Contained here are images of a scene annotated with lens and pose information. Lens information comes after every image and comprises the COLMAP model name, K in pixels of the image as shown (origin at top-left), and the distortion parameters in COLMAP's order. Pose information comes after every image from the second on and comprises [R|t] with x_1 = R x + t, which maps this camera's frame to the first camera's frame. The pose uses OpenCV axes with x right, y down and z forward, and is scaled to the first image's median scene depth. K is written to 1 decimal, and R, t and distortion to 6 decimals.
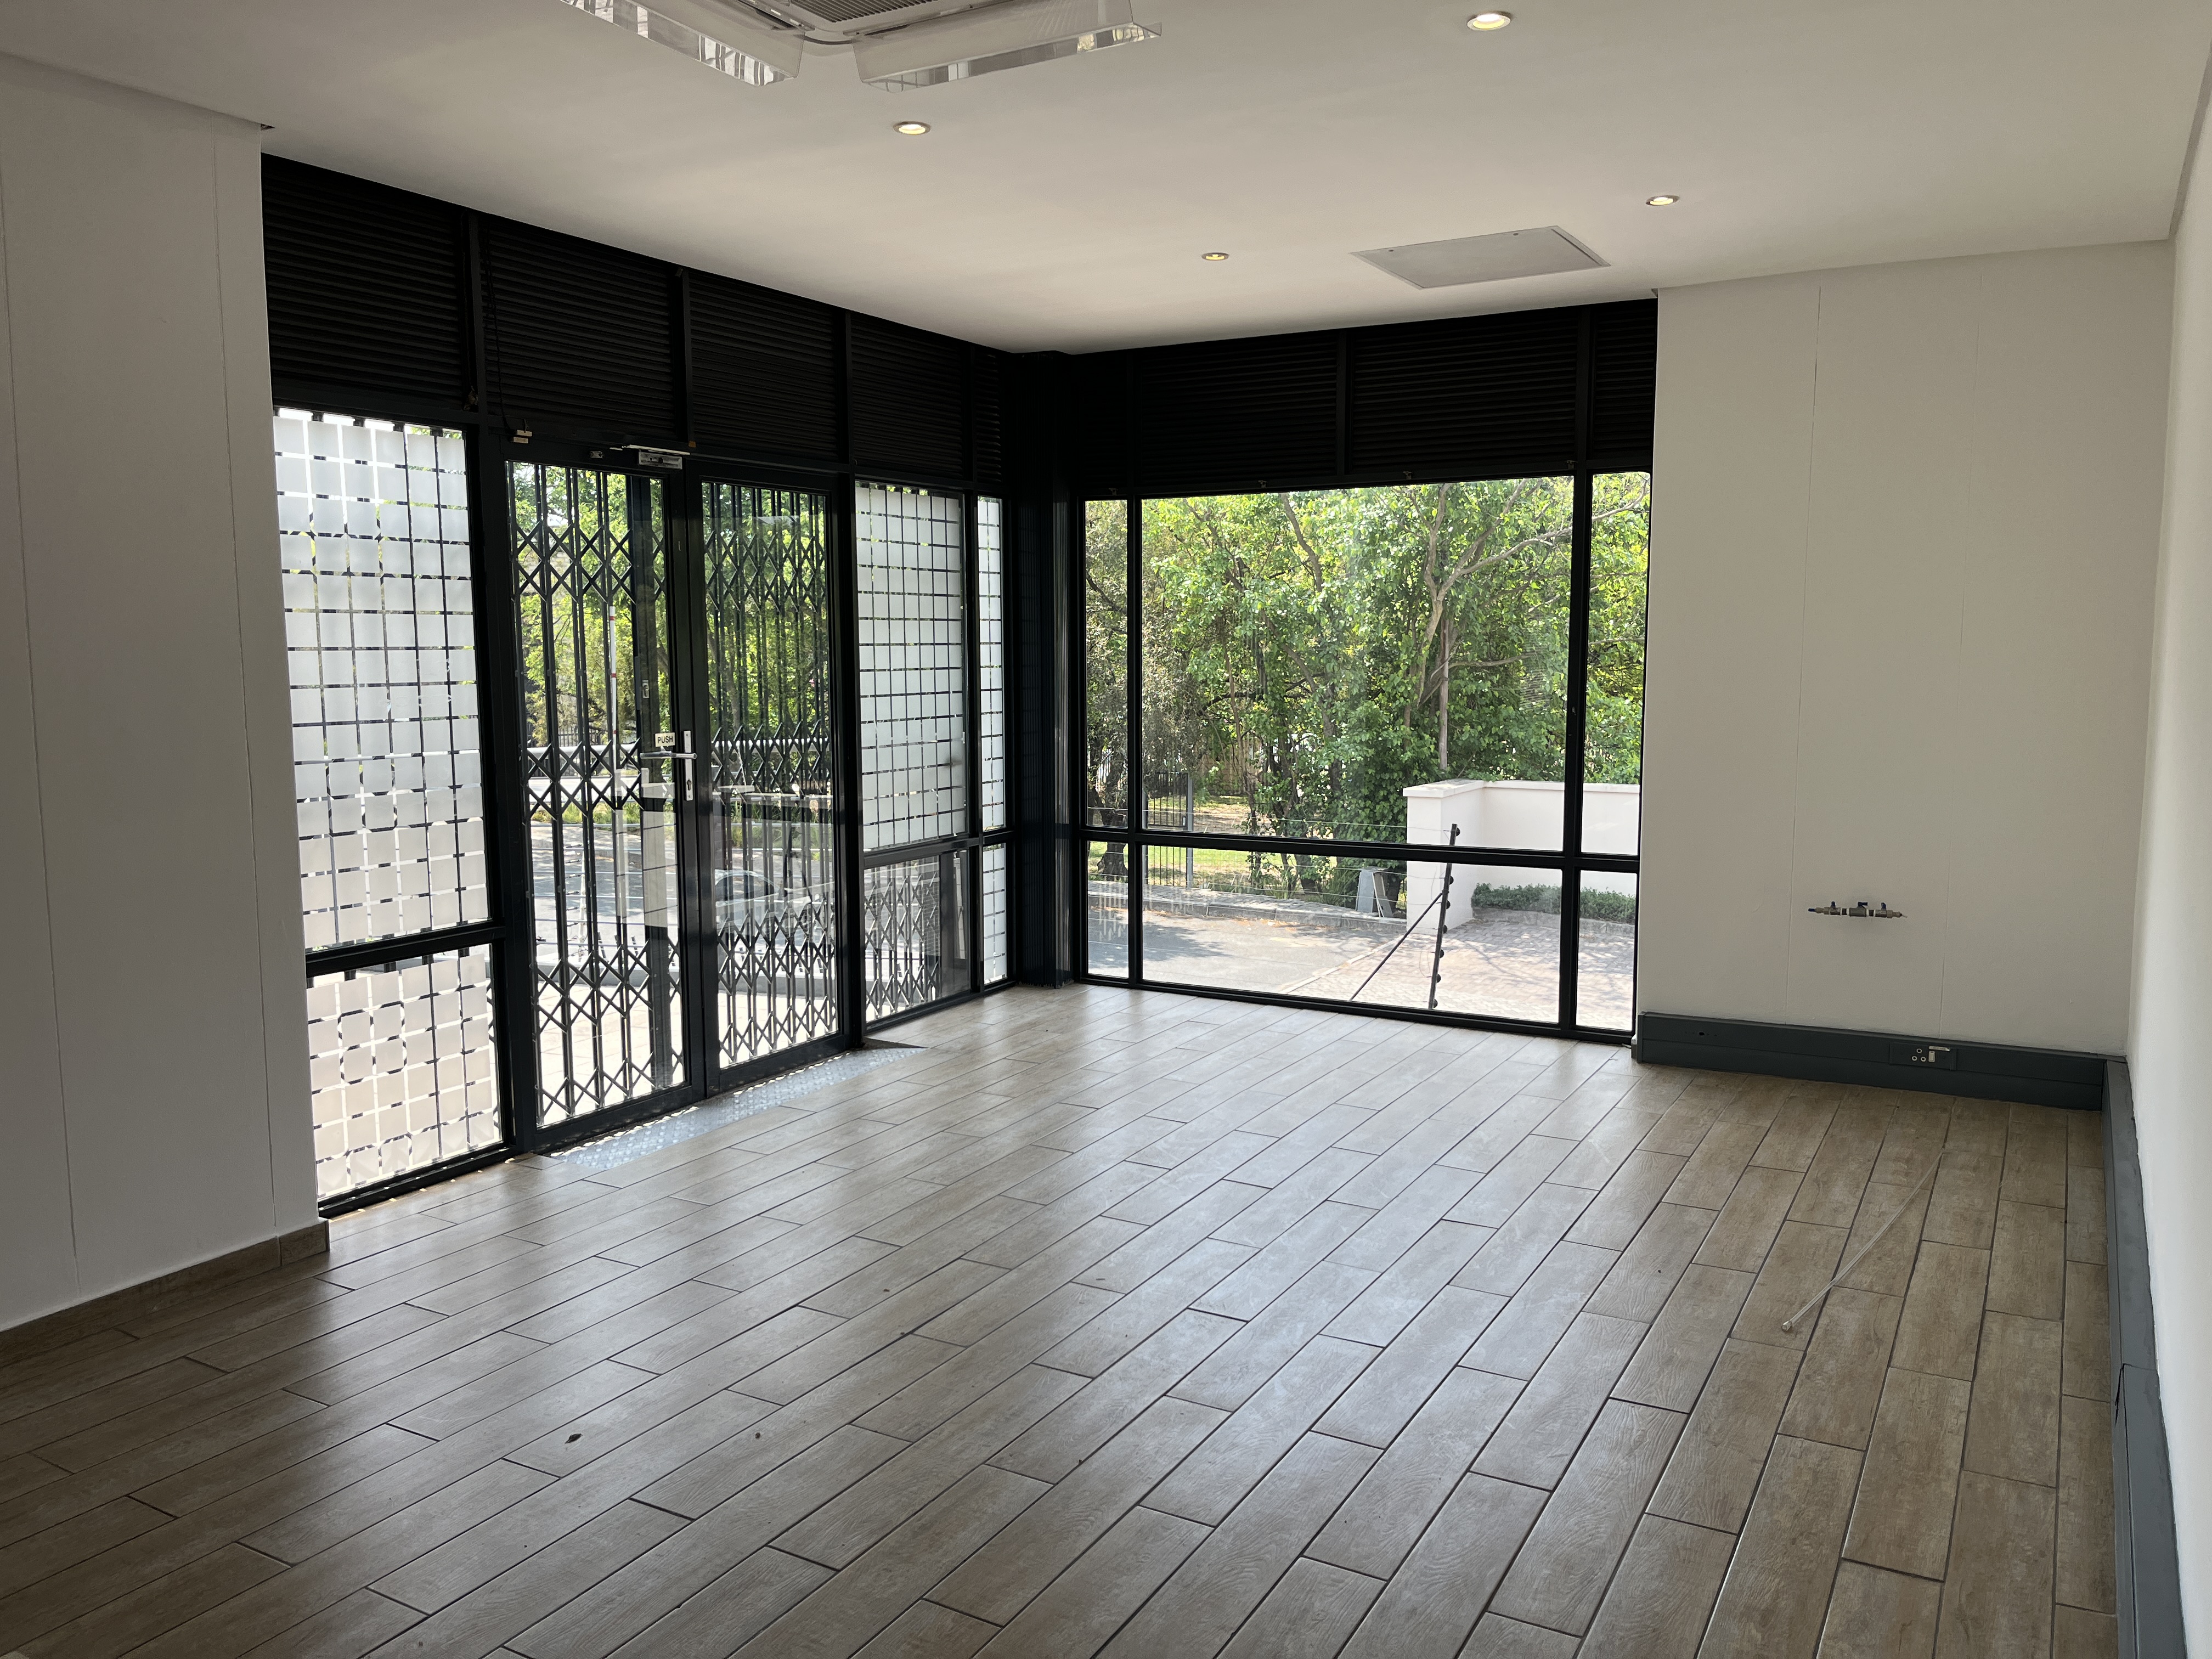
lens RADIAL K [[1684.4, 0, 1109.2], [0, 1684.4, 823.7], [0, 0, 1]] dist [0.020127, -0.005732]
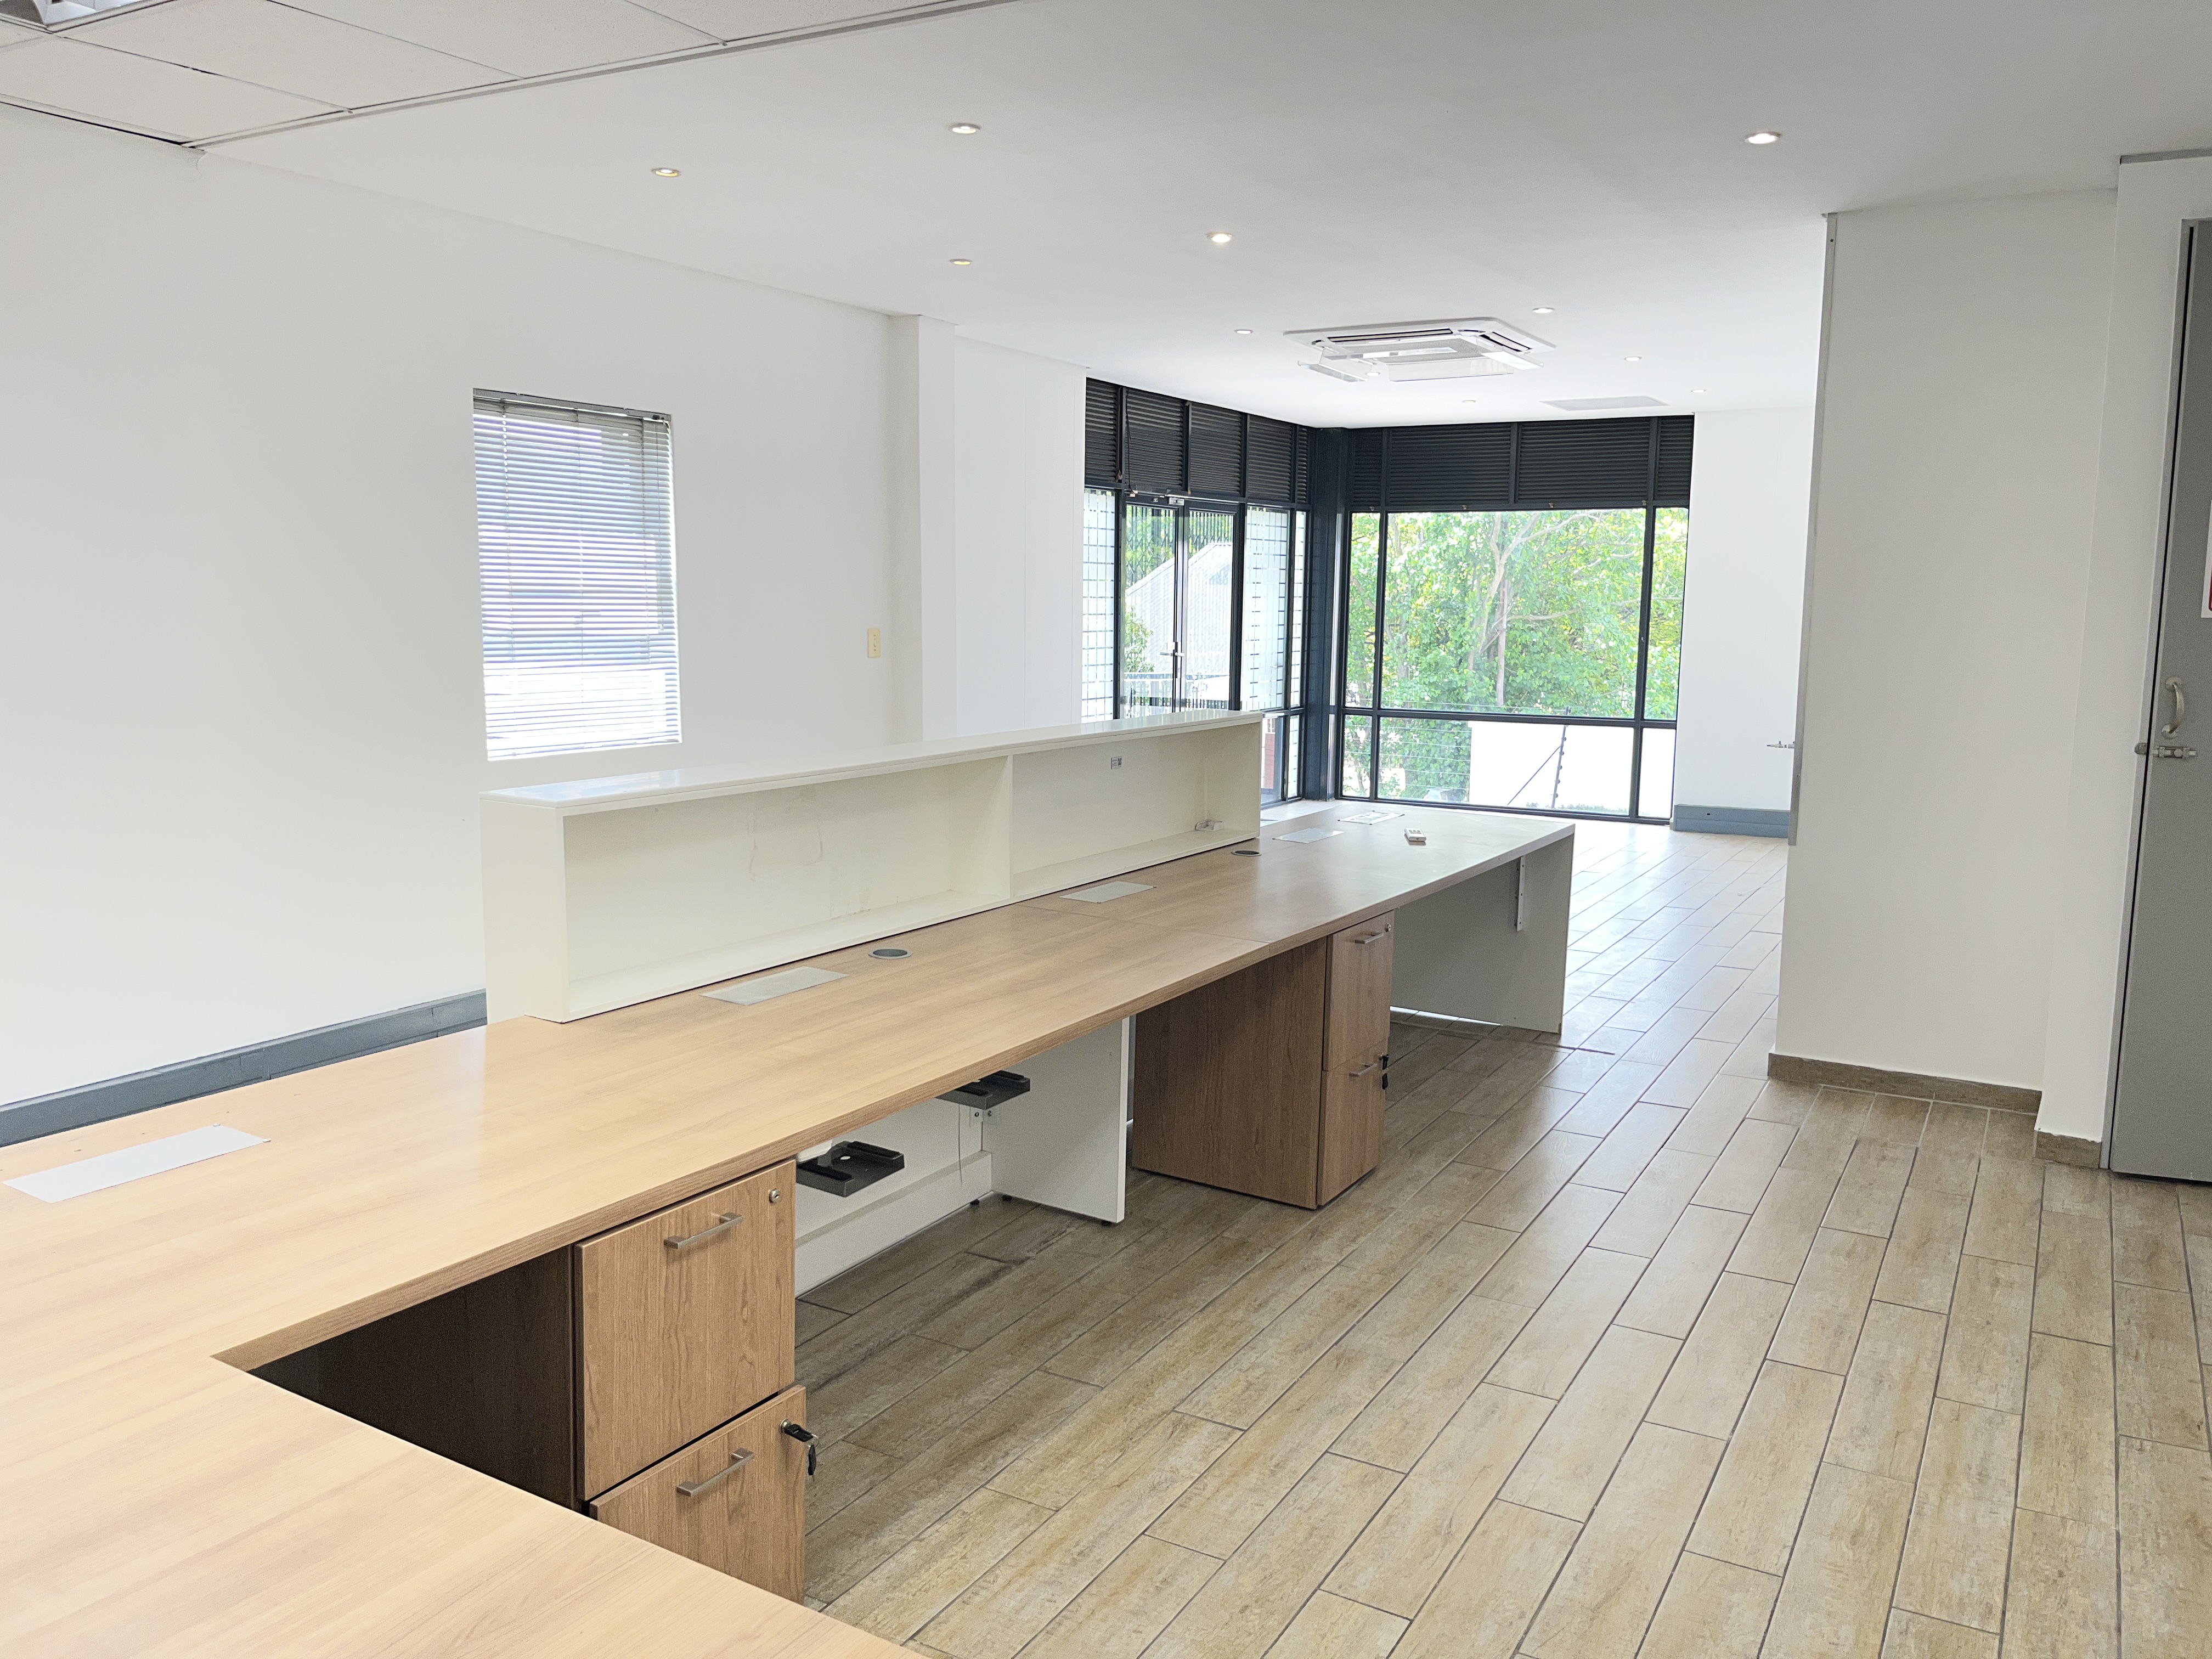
lens RADIAL K [[1684.4, 0, 1109.2], [0, 1684.4, 823.7], [0, 0, 1]] dist [0.020127, -0.005732]
pose [[0.999841, 0.015246, -0.009299, -0.244102], [-0.014973, 0.999476, 0.028691, 0.077513], [0.009732, -0.028547, 0.999545, -0.724052]]
